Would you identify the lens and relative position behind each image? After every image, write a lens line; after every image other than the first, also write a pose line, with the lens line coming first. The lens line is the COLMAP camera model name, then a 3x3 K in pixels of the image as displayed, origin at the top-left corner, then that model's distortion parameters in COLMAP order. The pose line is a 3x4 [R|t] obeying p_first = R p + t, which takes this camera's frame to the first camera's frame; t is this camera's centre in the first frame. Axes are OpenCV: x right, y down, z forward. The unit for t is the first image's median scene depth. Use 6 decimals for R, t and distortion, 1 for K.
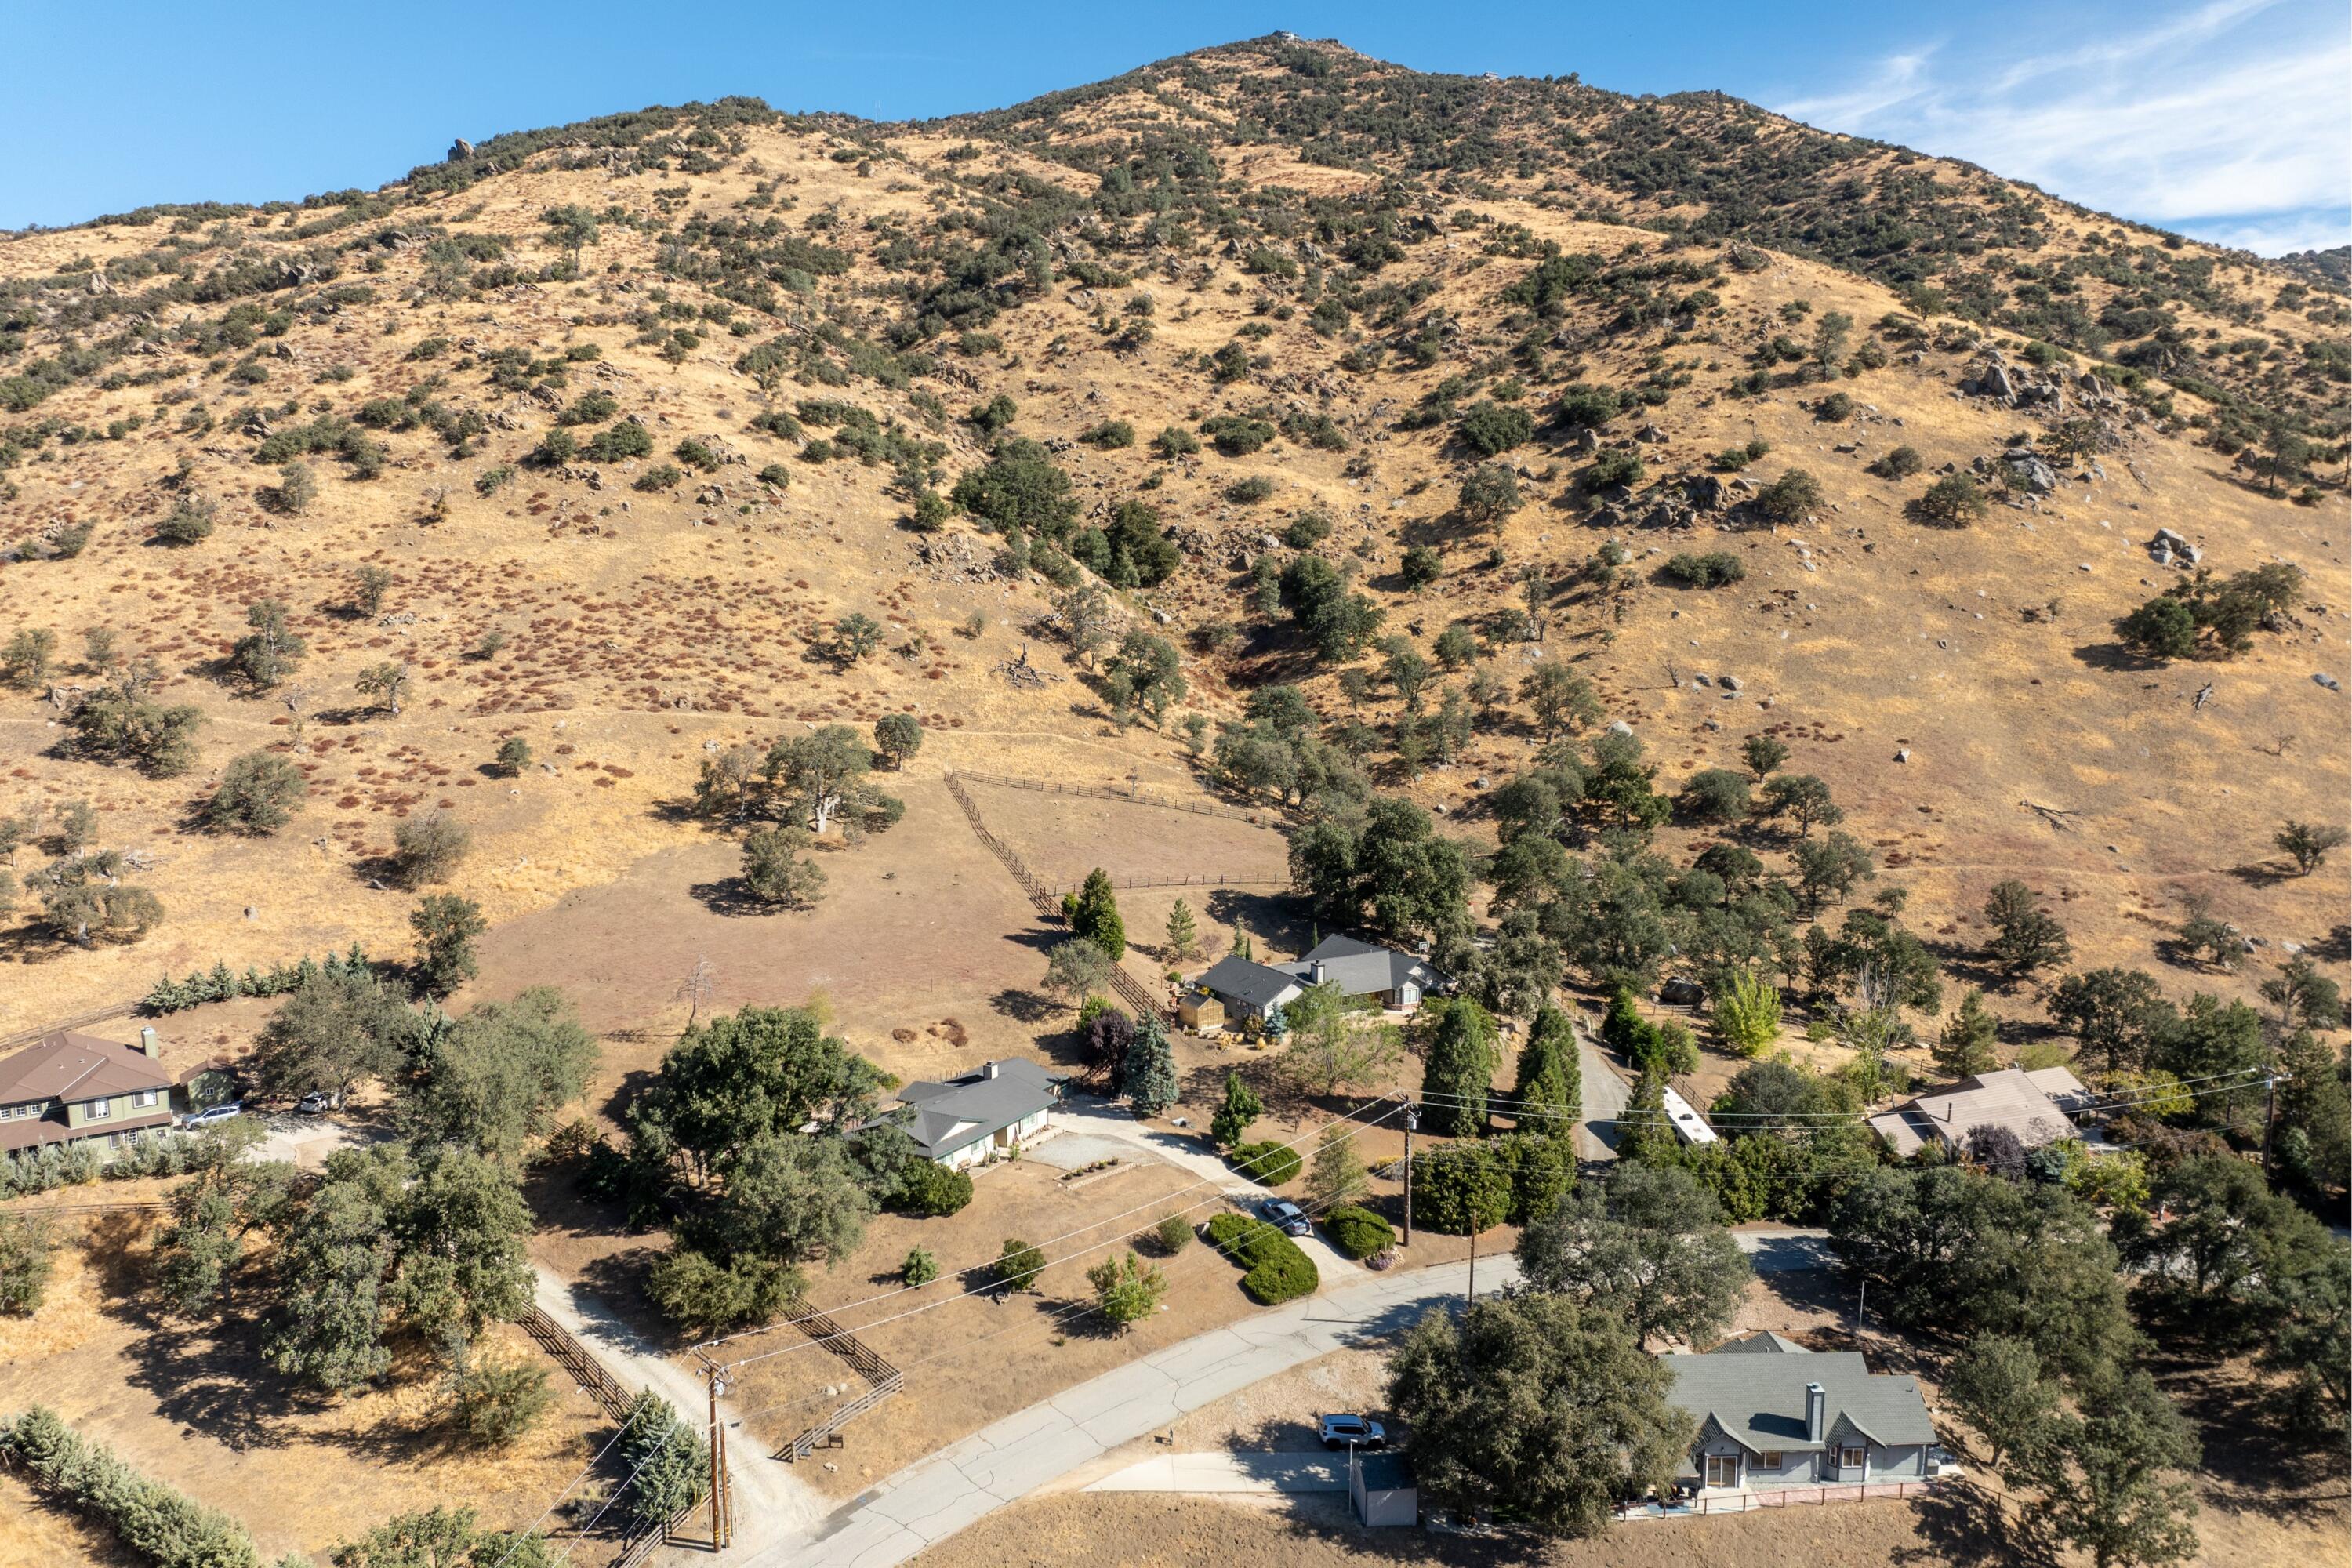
lens RADIAL K [[1656.6, 0, 1179.7], [0, 1656.6, 791.0], [0, 0, 1]] dist [-0.039414, 0.010317]
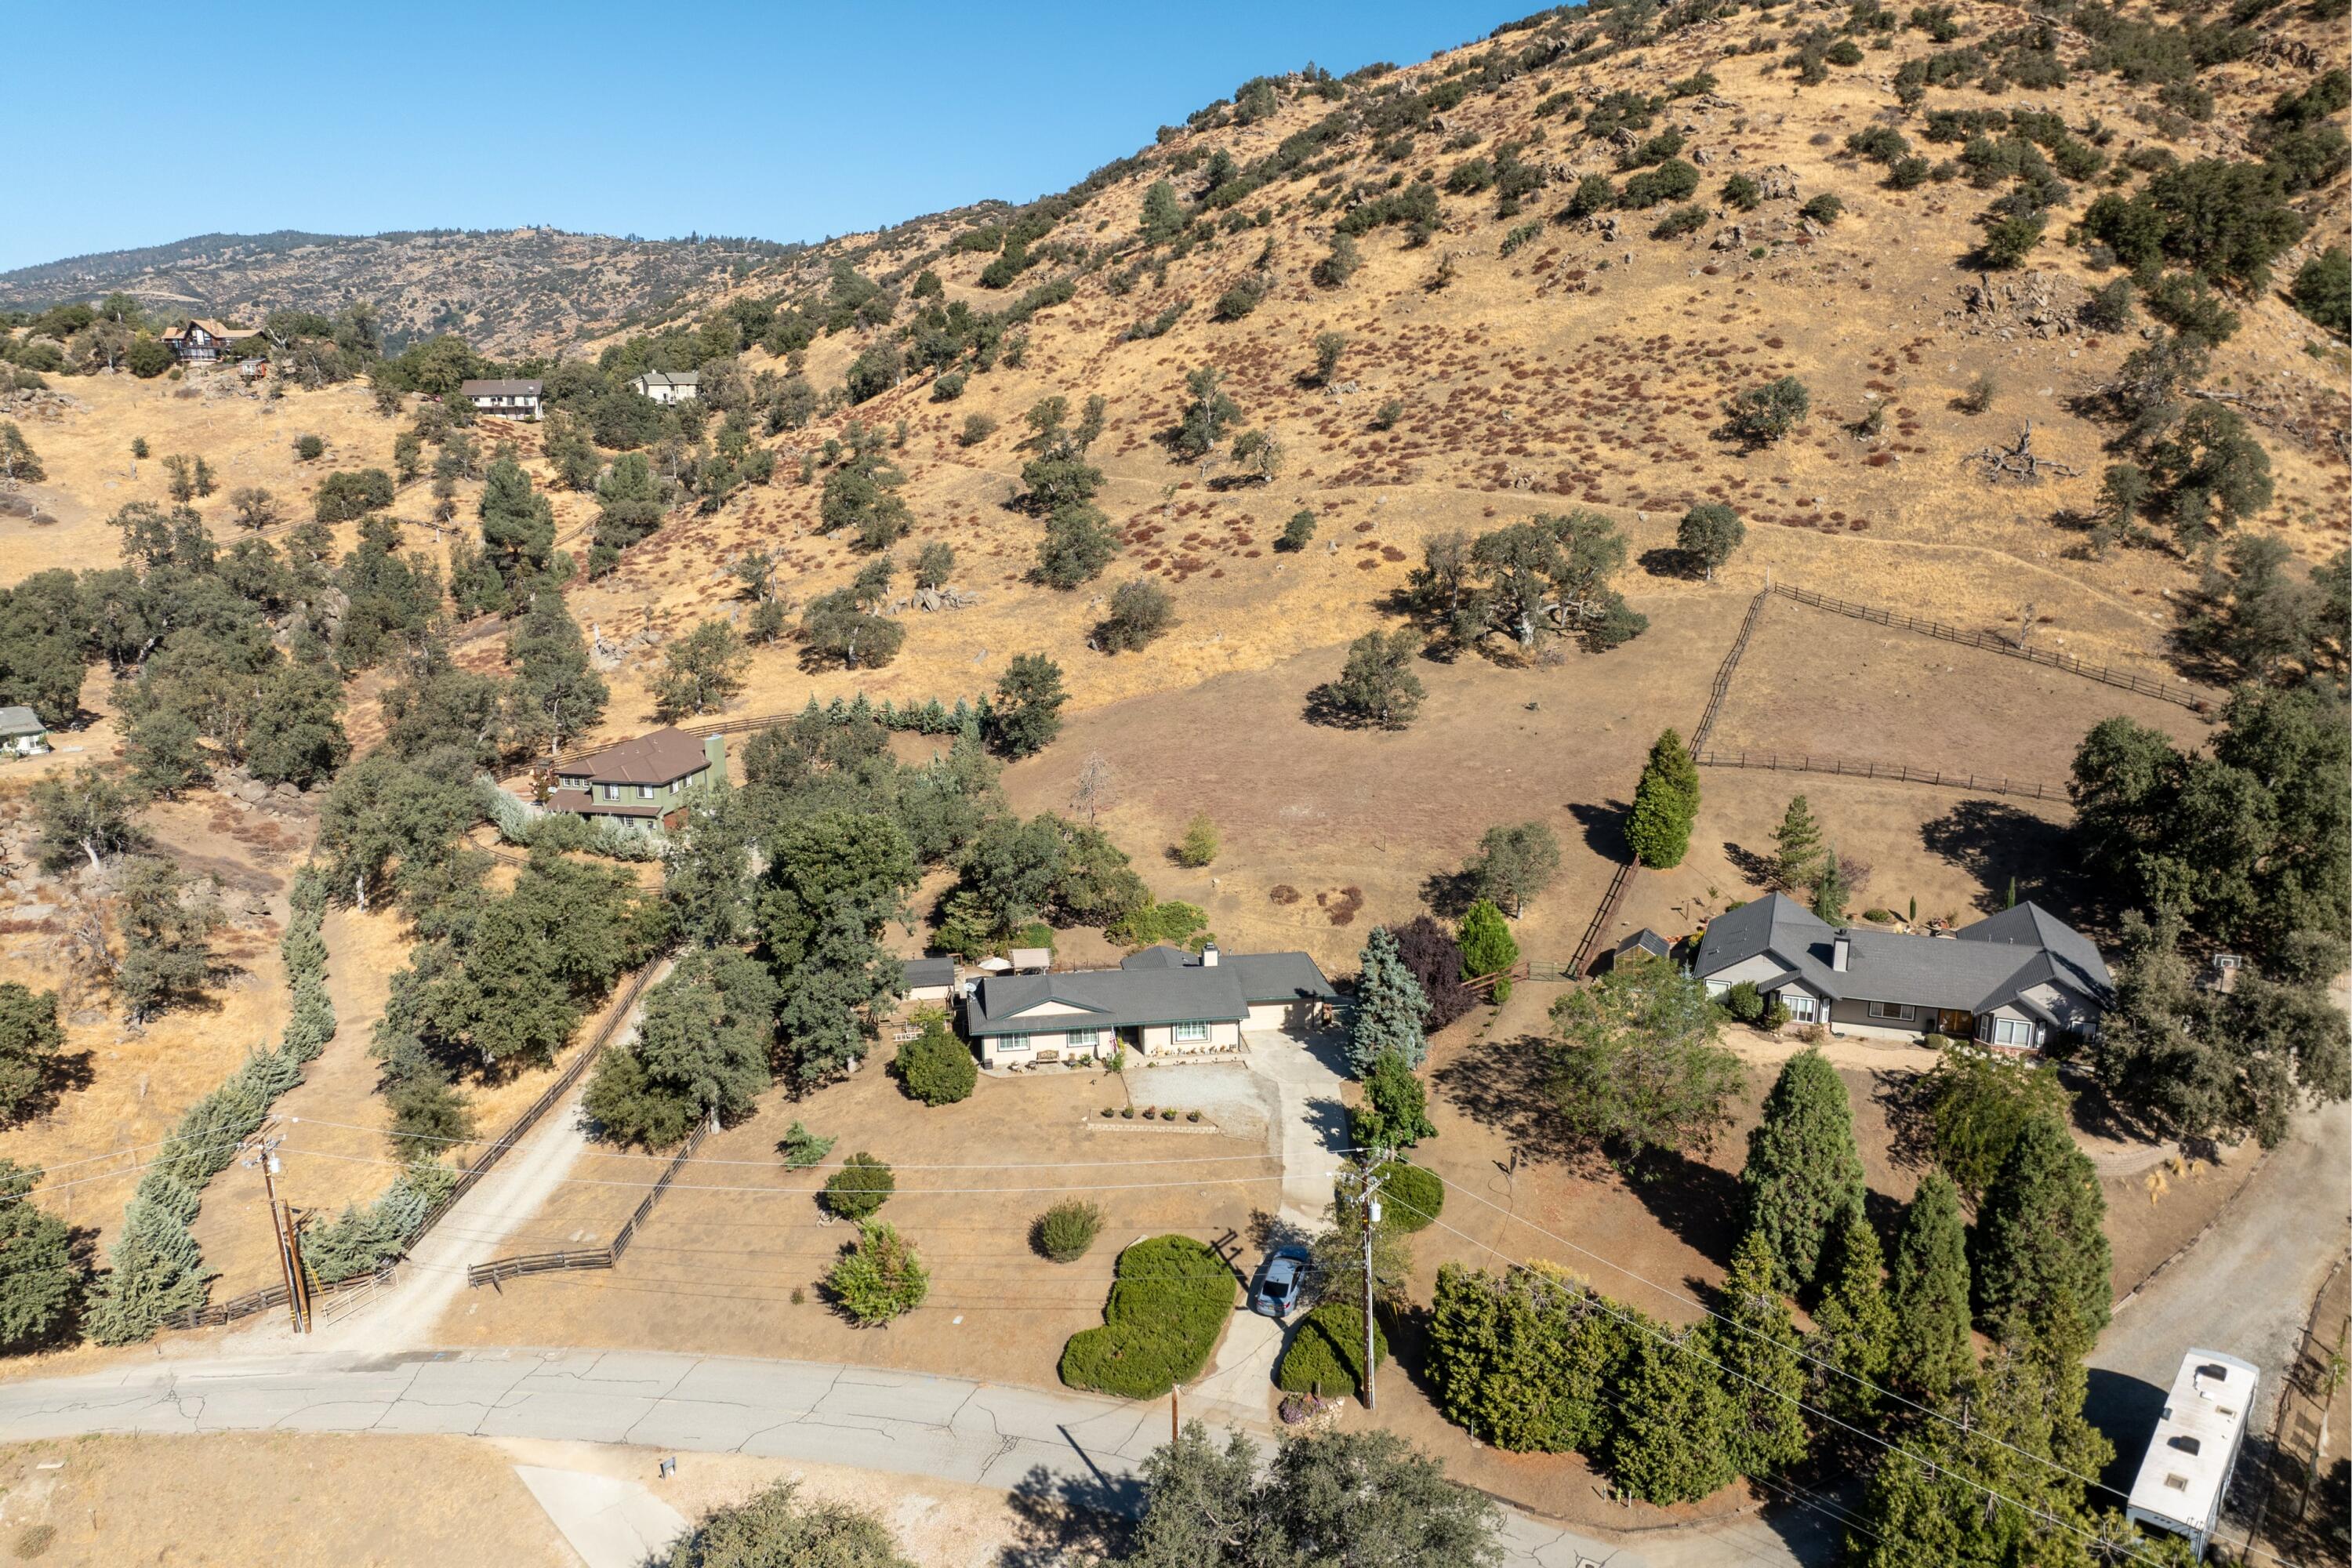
lens RADIAL K [[1656.6, 0, 1182.4], [0, 1656.6, 787.4], [0, 0, 1]] dist [-0.039414, 0.010317]
pose [[0.618049, 0.172707, -0.766934, 0.288190], [-0.084155, 0.984499, 0.153883, -0.014928], [0.781623, -0.030566, 0.623002, 0.333740]]
